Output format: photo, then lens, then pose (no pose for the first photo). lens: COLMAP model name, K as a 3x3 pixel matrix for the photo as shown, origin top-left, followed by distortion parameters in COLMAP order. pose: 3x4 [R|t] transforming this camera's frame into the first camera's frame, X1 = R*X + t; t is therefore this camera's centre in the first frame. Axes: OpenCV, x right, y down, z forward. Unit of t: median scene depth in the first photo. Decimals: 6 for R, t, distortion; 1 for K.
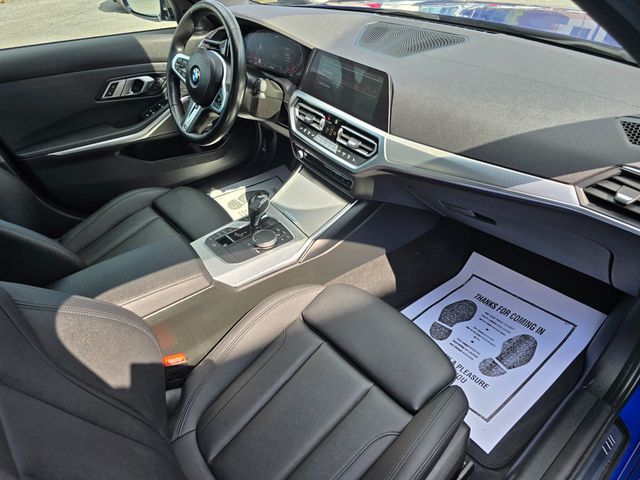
lens RADIAL K [[441.1, 0, 320.8], [0, 441.1, 241.6], [0, 0, 1]] dist [0.052197, -0.021204]
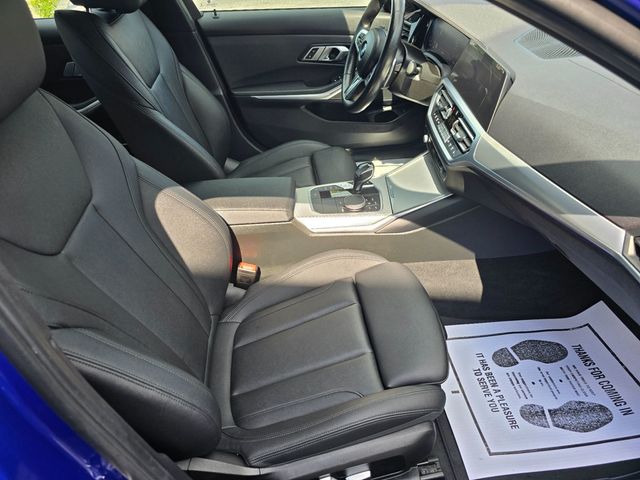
lens RADIAL K [[441.1, 0, 320.8], [0, 441.1, 238.5], [0, 0, 1]] dist [0.052197, -0.021204]
pose [[0.831184, 0.332524, -0.445601, 0.289732], [-0.320055, 0.941498, 0.105579, -0.008971], [0.454640, 0.054861, 0.888984, -0.020207]]
